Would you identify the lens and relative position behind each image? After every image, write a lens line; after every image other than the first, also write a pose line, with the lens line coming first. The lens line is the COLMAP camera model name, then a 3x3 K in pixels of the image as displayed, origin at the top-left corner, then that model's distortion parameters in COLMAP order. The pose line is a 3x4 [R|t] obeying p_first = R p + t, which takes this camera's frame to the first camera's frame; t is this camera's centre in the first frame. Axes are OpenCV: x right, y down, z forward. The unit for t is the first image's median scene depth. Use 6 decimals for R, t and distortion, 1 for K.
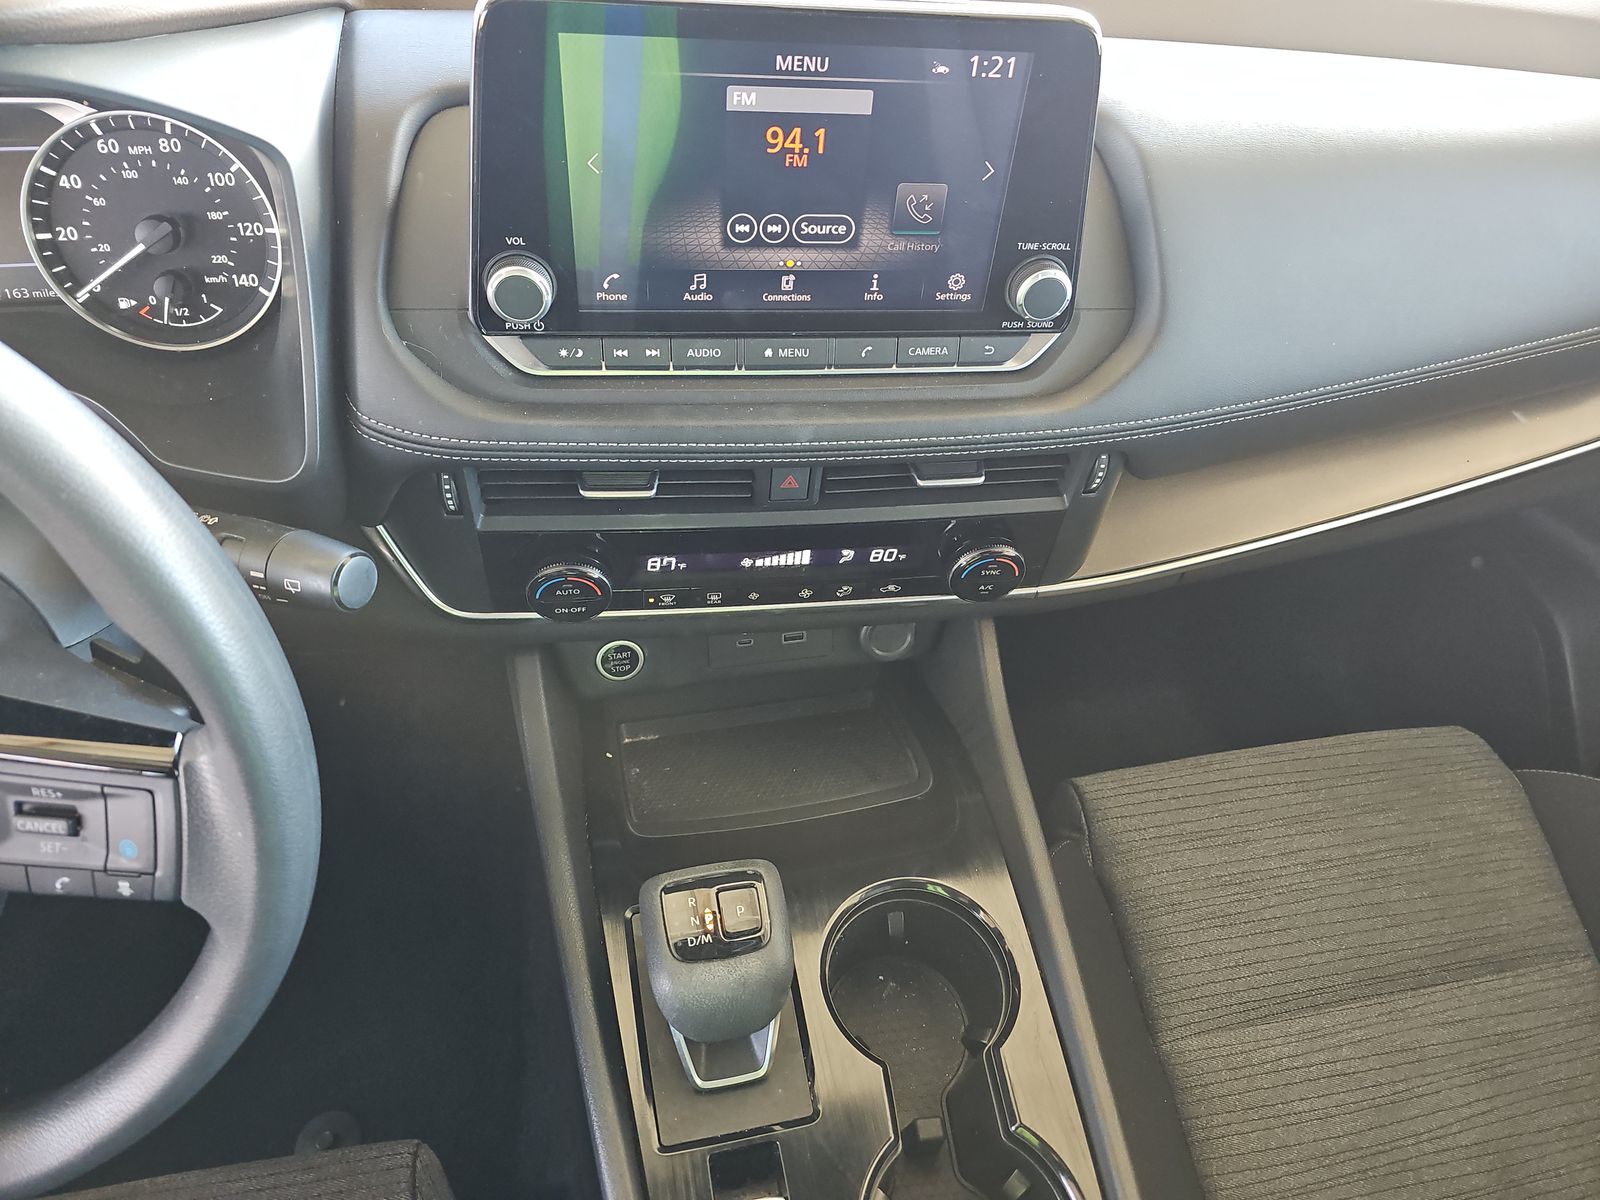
lens RADIAL K [[1081.7, 0, 794.9], [0, 1081.7, 595.3], [0, 0, 1]] dist [0.025851, -0.021423]
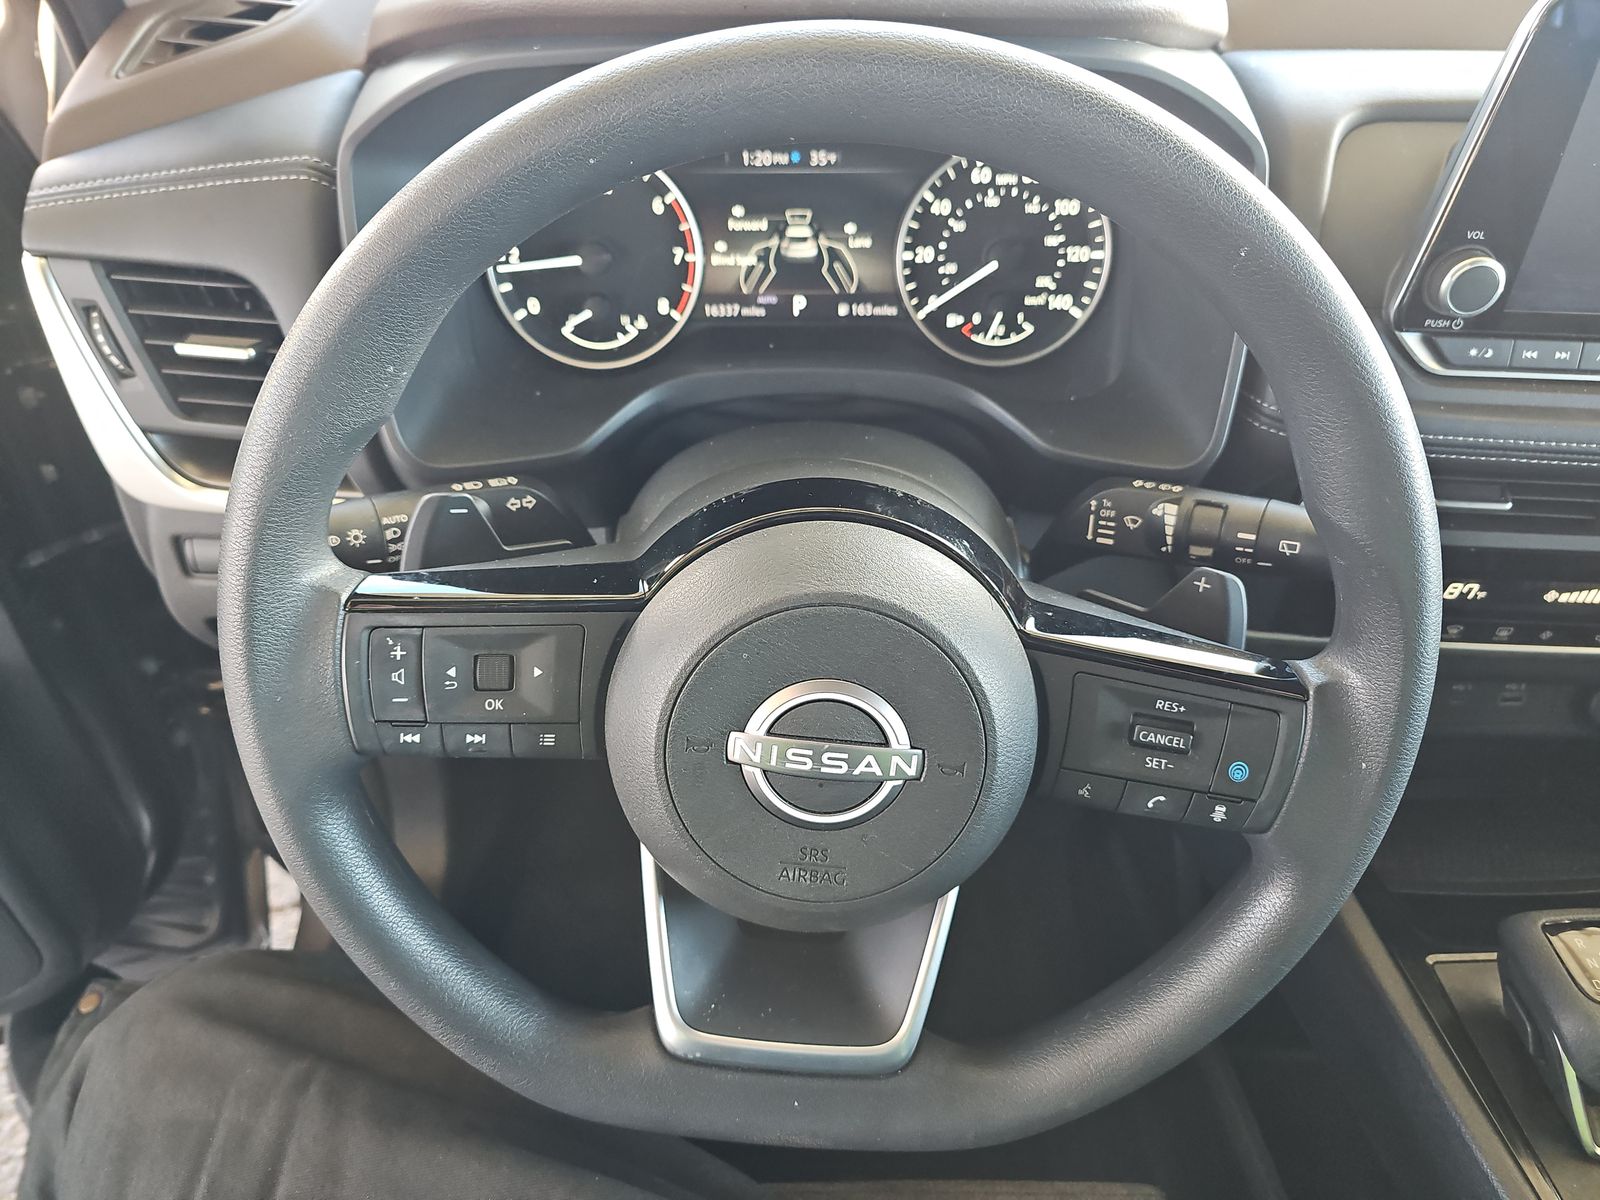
lens RADIAL K [[1081.7, 0, 796.6], [0, 1081.7, 598.8], [0, 0, 1]] dist [0.025851, -0.021423]
pose [[0.982252, 0.056182, -0.178957, -0.574742], [-0.079643, 0.988734, -0.126734, 0.159472], [0.169820, 0.138737, 0.975660, -0.041473]]
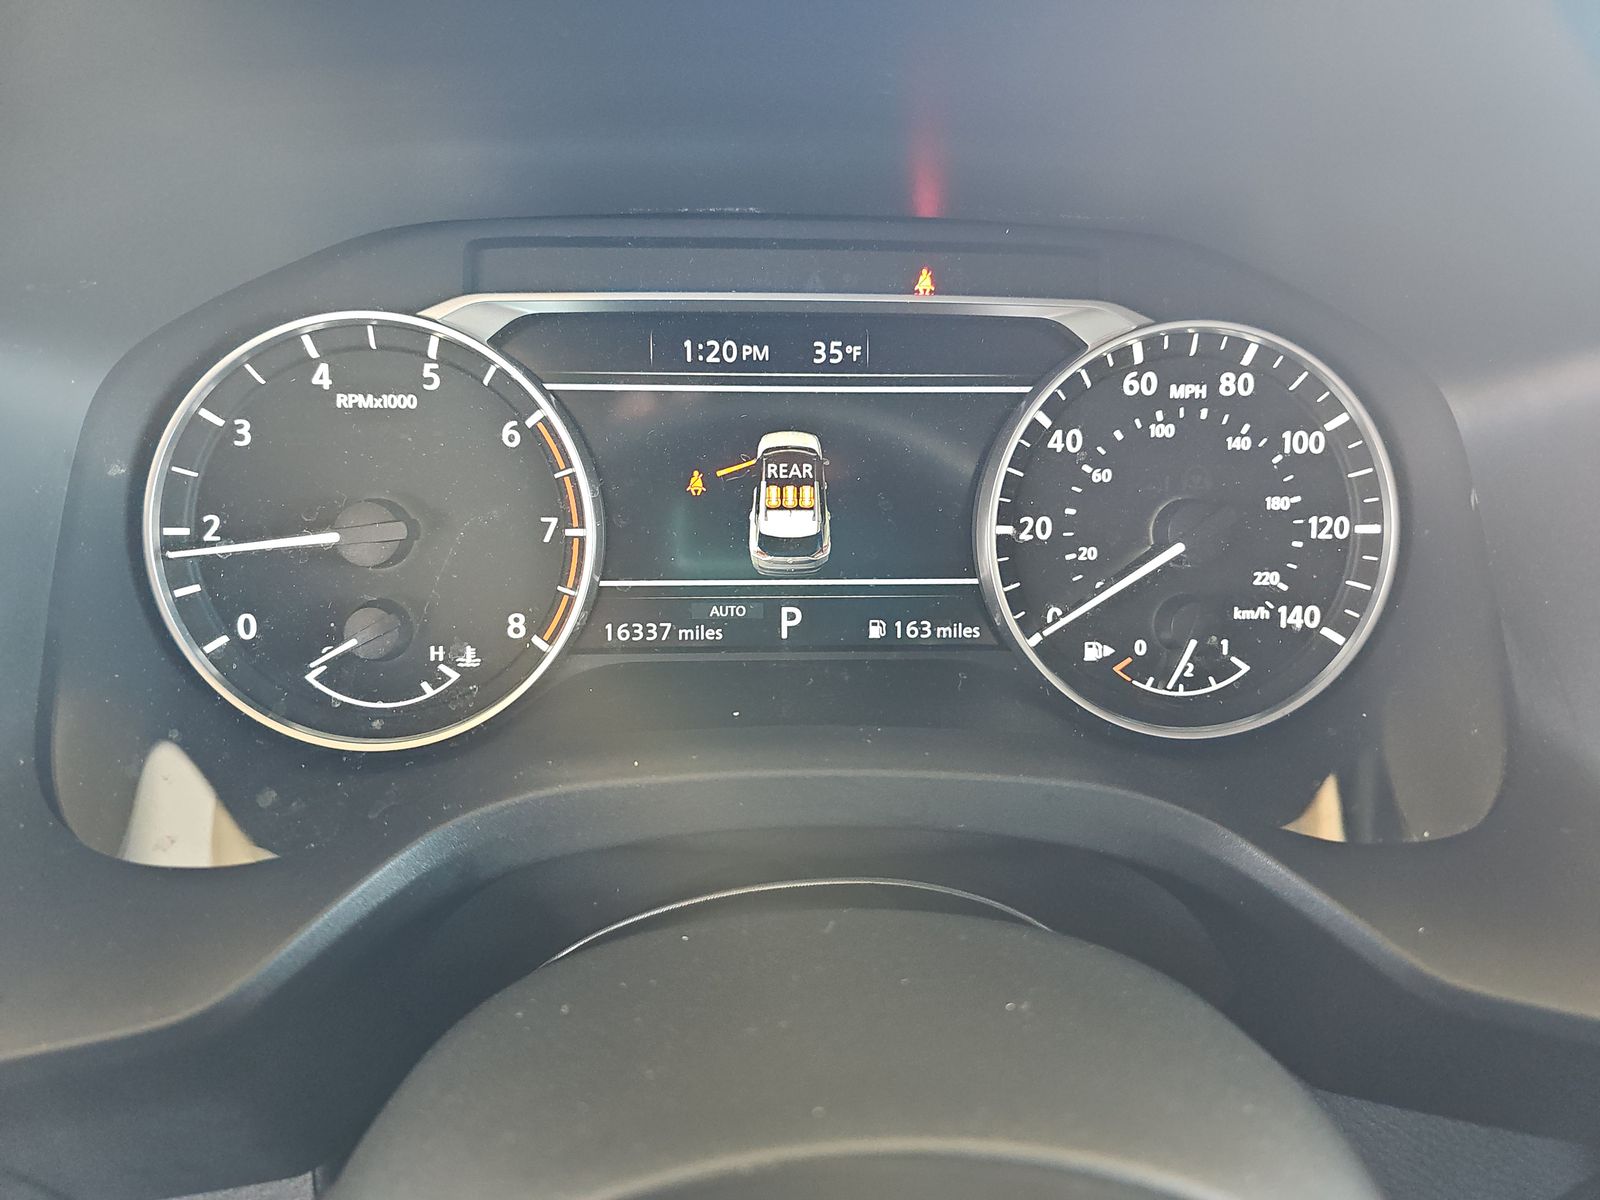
lens RADIAL K [[1081.7, 0, 805.5], [0, 1081.7, 598.6], [0, 0, 1]] dist [0.025851, -0.021423]
pose [[0.988615, 0.006055, -0.150347, -0.695693], [-0.064499, 0.919792, -0.387070, -0.073472], [0.135944, 0.392360, 0.909710, 0.485666]]
